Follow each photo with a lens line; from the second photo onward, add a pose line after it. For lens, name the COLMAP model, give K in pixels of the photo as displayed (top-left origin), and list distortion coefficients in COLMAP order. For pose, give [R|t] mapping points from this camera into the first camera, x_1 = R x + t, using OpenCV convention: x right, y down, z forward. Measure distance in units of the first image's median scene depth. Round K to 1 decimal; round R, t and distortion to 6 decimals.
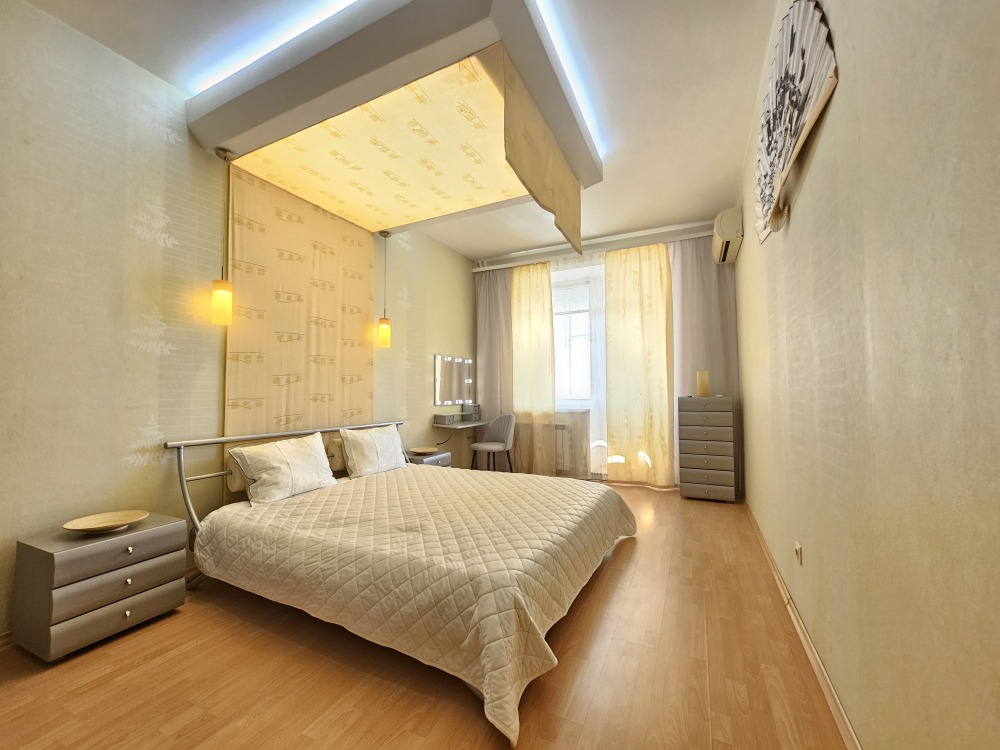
lens RADIAL K [[408.6, 0, 496.6], [0, 408.6, 374.2], [0, 0, 1]] dist [-0.000092, -0.000286]
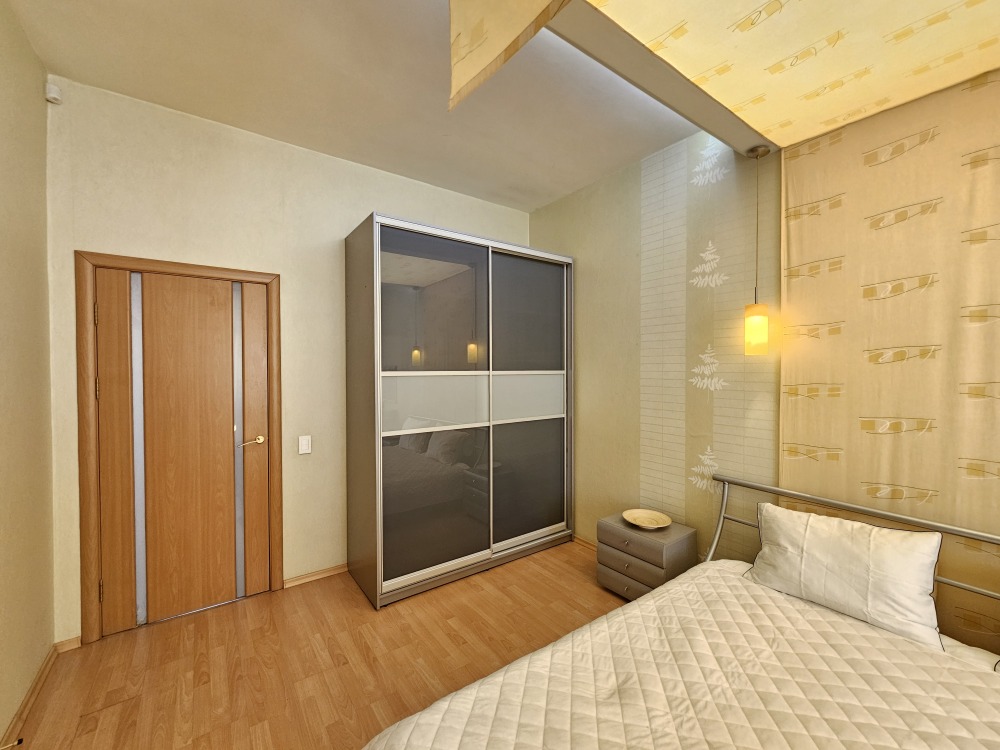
lens RADIAL K [[408.6, 0, 496.6], [0, 408.6, 374.2], [0, 0, 1]] dist [-0.000092, -0.000286]
pose [[-0.472610, 0.020729, -0.881028, 0.292728], [0.044056, 0.999029, -0.000128, -0.088091], [0.880170, -0.038875, -0.473065, 0.772024]]
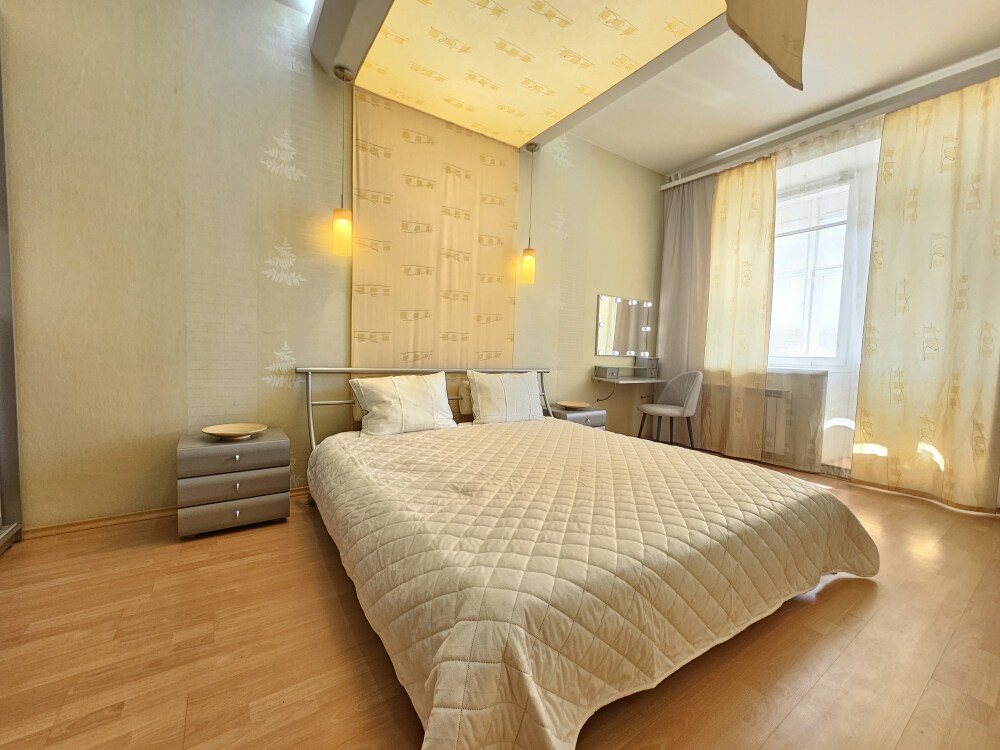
lens RADIAL K [[408.6, 0, 496.6], [0, 408.6, 374.2], [0, 0, 1]] dist [-0.000092, -0.000286]
pose [[0.869005, 0.062803, -0.490801, 0.137673], [-0.015096, 0.994816, 0.100568, 0.052244], [0.494573, -0.079985, 0.865448, 0.248378]]
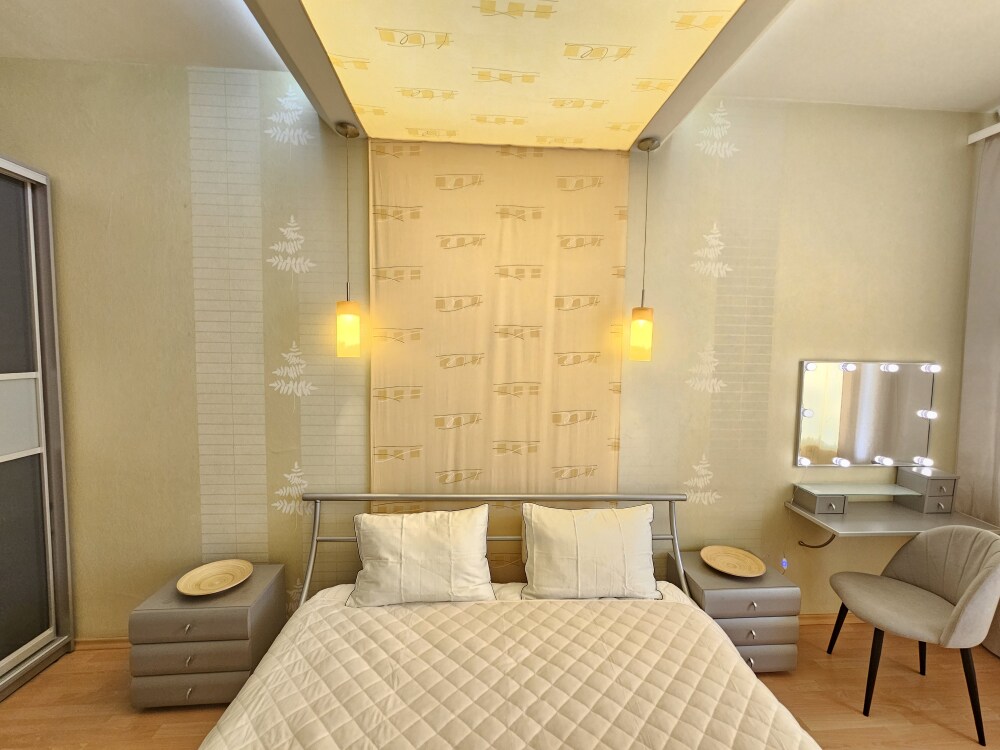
lens RADIAL K [[408.6, 0, 496.6], [0, 408.6, 374.2], [0, 0, 1]] dist [-0.000092, -0.000286]
pose [[0.498313, 0.065982, -0.864483, 0.130809], [0.020914, 0.995895, 0.088068, -0.128041], [0.866745, -0.061965, 0.494887, 0.713797]]
